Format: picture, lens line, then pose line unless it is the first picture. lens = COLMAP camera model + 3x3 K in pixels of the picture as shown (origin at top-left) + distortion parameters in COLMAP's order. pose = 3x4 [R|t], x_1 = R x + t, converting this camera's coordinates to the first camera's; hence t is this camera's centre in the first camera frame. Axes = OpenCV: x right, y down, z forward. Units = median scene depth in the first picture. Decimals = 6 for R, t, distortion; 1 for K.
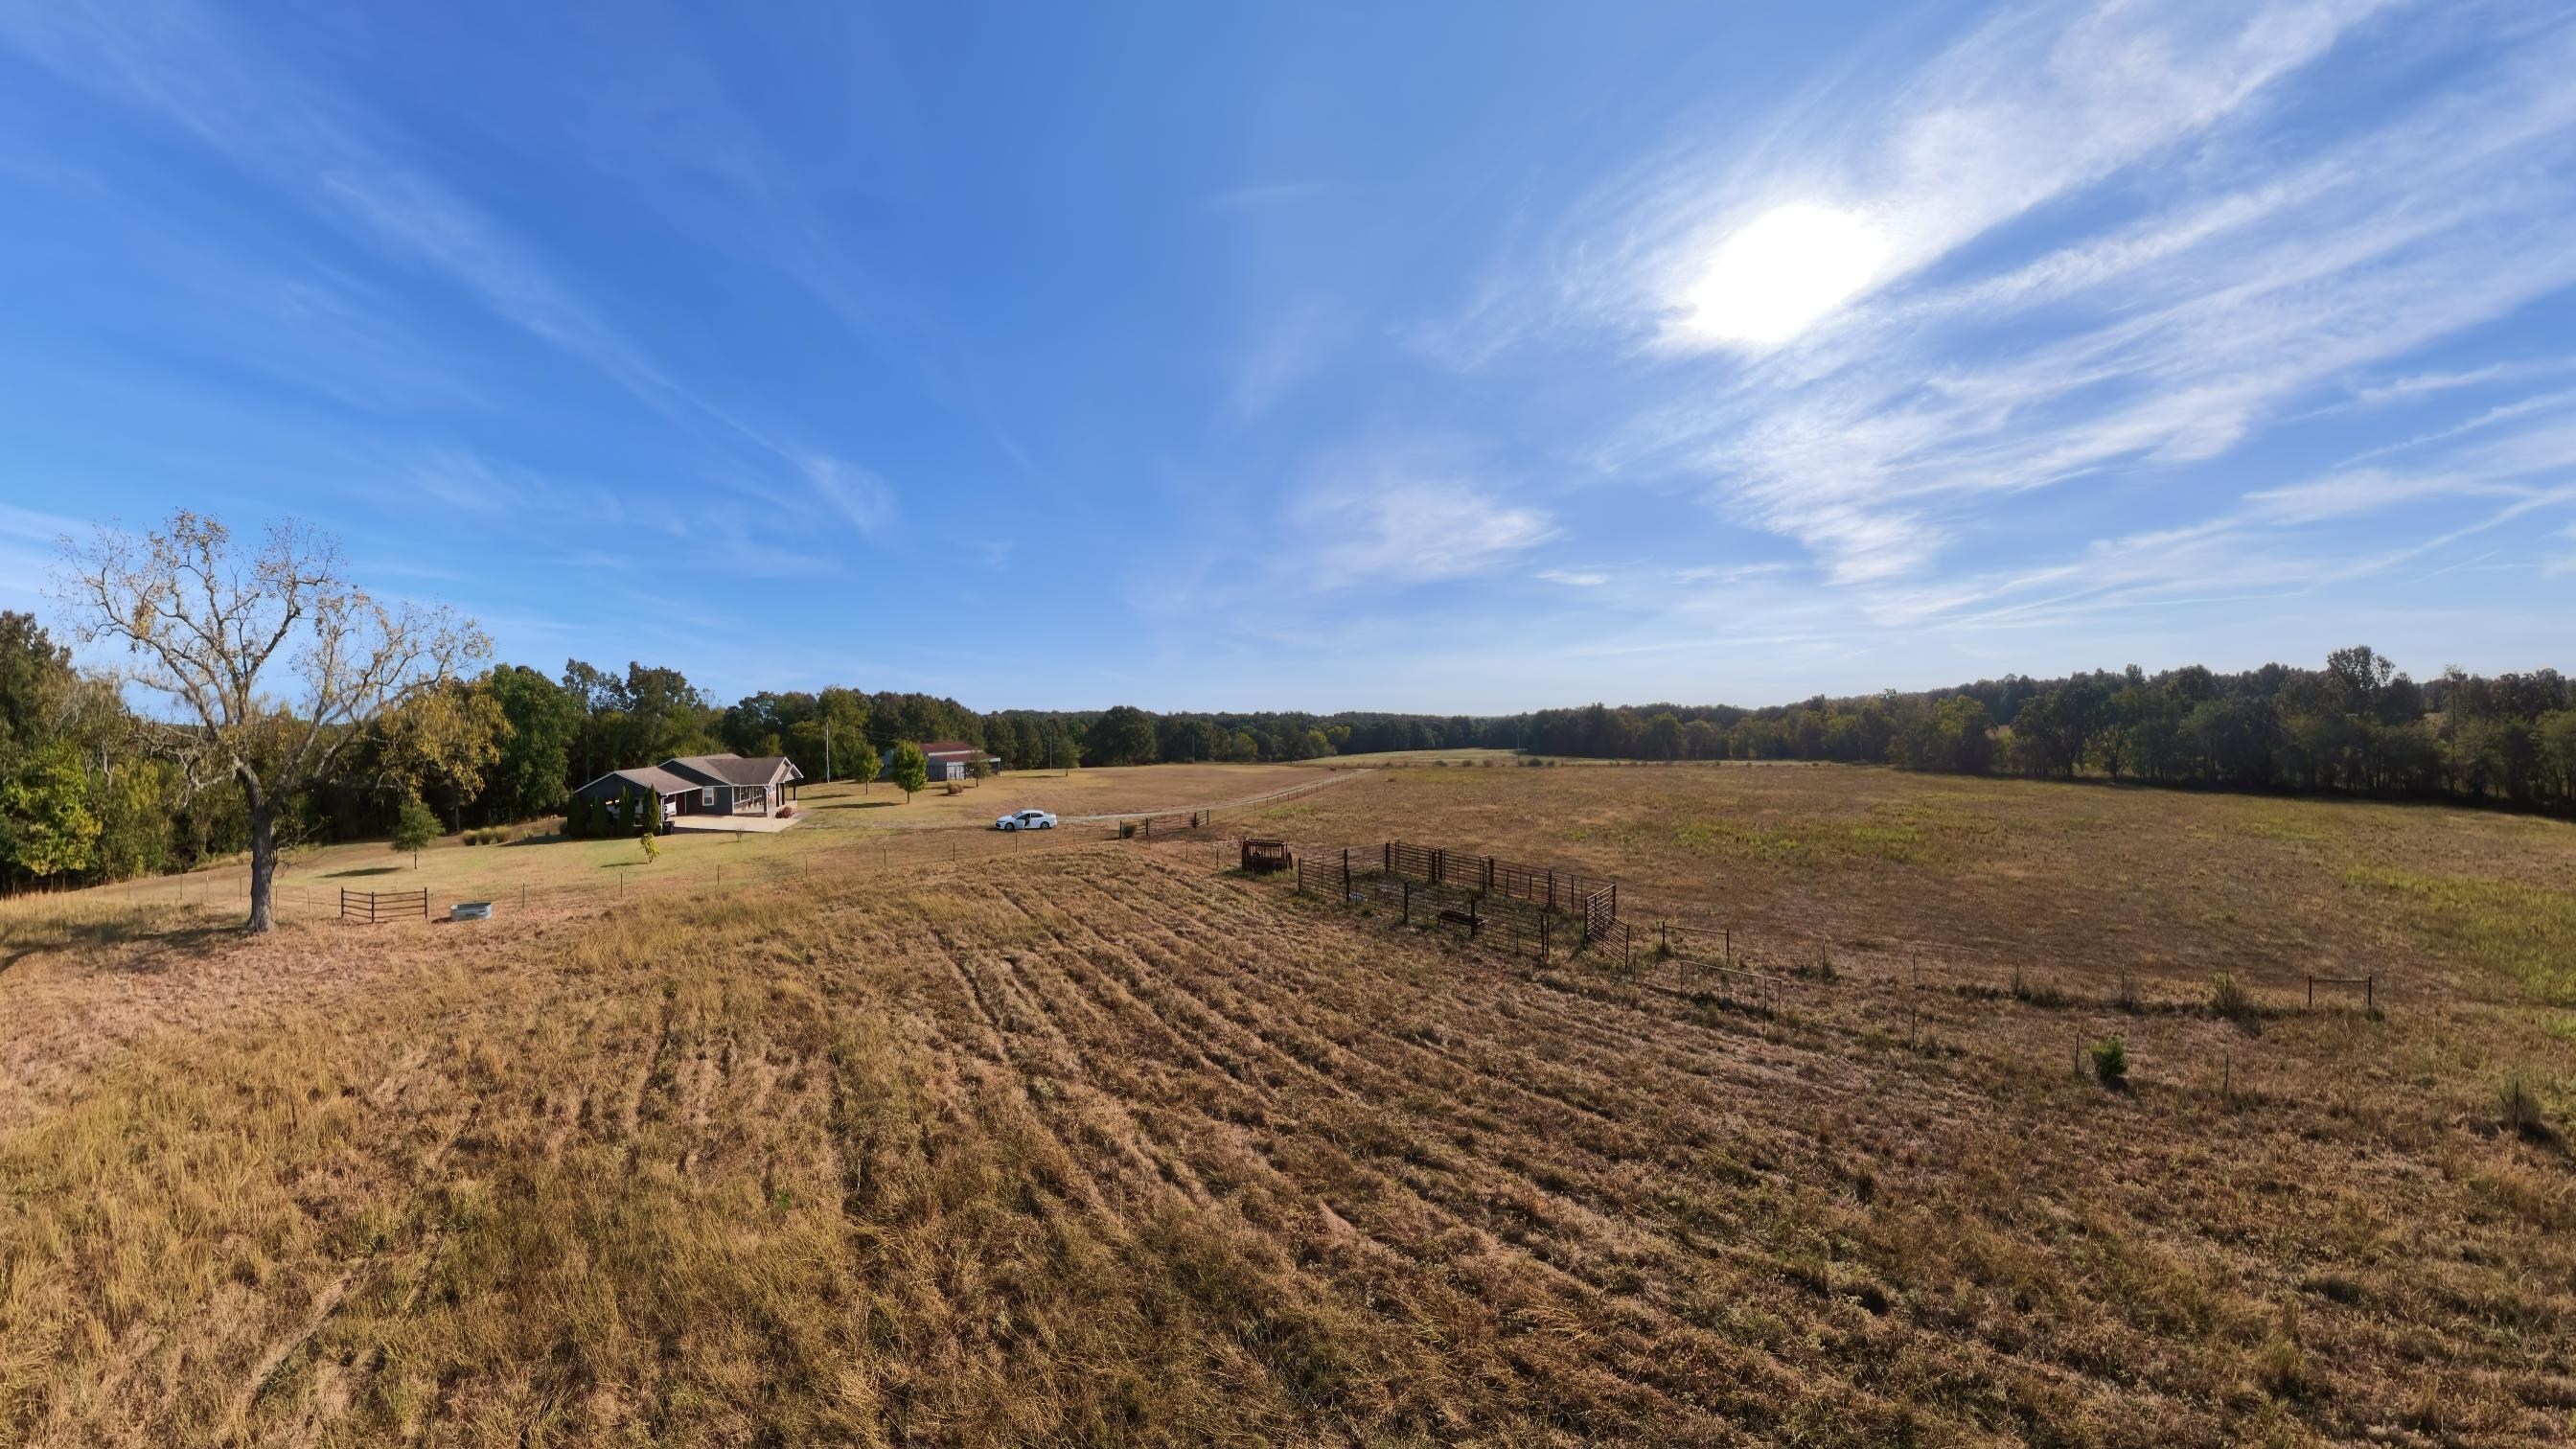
lens RADIAL K [[873.2, 0, 1293.9], [0, 873.2, 716.9], [0, 0, 1]] dist [-0.000018, 0.000106]
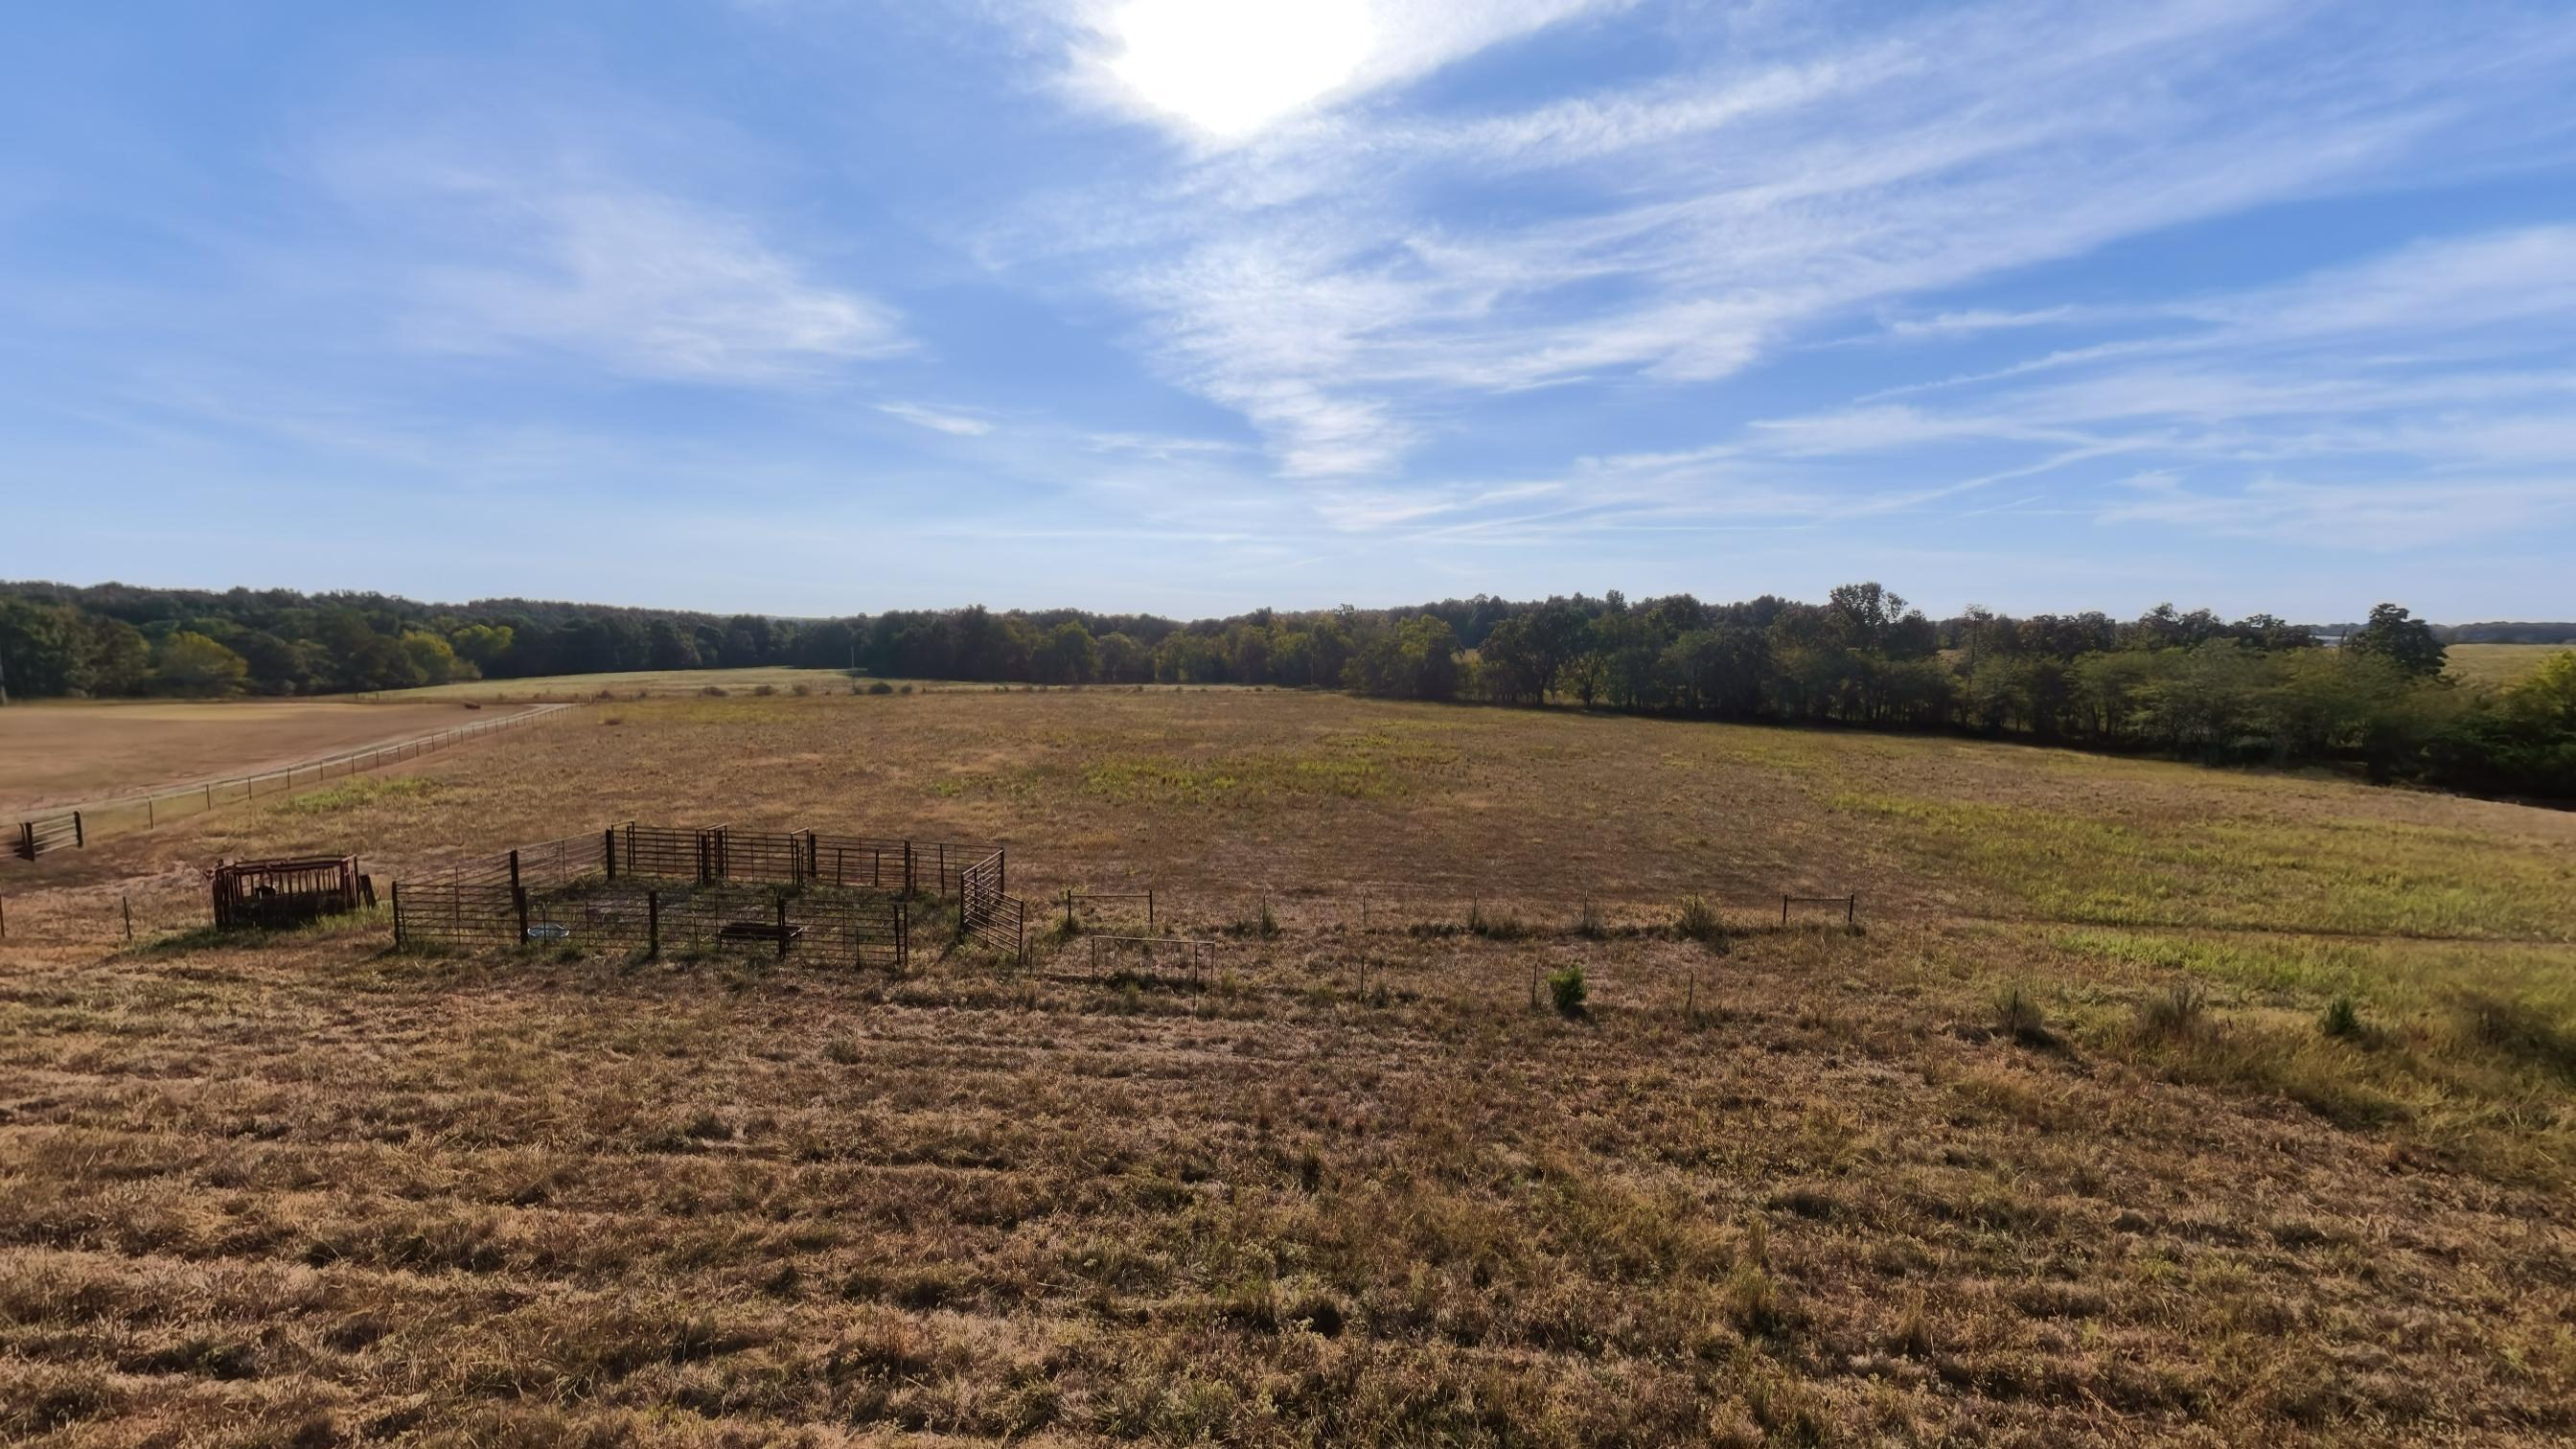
lens RADIAL K [[865.6, 0, 1280.9], [0, 865.6, 724.9], [0, 0, 1]] dist [-0.001367, -0.000205]
pose [[0.683987, -0.050096, 0.727772, -0.002694], [-0.033148, 0.994474, 0.099608, 0.004048], [-0.728741, -0.092255, 0.678547, 0.411970]]
